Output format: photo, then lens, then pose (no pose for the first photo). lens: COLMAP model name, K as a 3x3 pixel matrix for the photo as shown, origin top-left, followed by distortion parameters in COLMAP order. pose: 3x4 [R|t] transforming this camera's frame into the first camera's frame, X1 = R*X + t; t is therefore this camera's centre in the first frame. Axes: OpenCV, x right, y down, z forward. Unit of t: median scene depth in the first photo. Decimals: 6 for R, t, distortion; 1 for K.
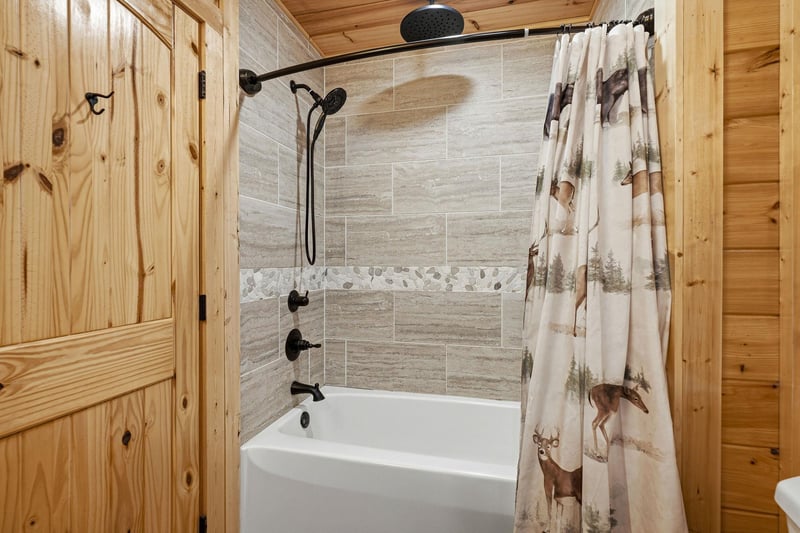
lens RADIAL K [[368.5, 0, 399.9], [0, 368.5, 265.4], [0, 0, 1]] dist [-0.002335, 0.000043]
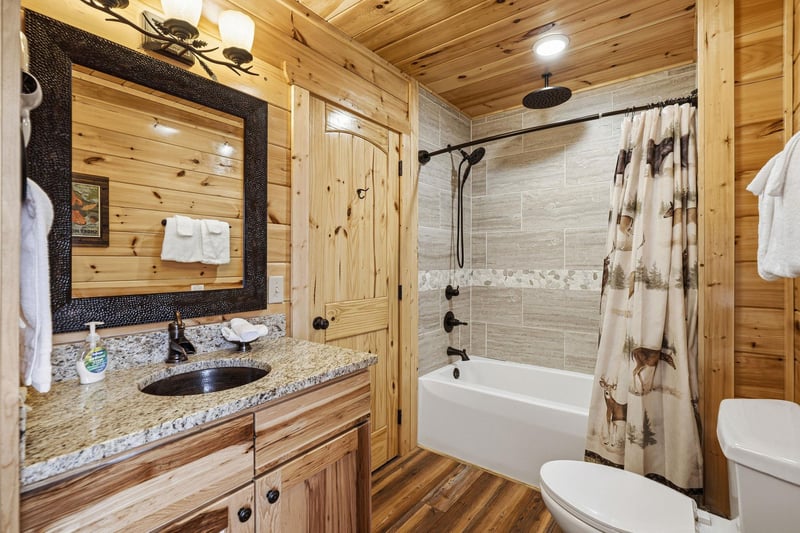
lens RADIAL K [[368.5, 0, 401.9], [0, 368.5, 263.4], [0, 0, 1]] dist [-0.002335, 0.000043]
pose [[0.918958, 0.002912, -0.394344, 0.196521], [-0.004761, 0.999982, -0.003711, -0.021232], [0.394326, 0.005288, 0.918956, -0.711255]]
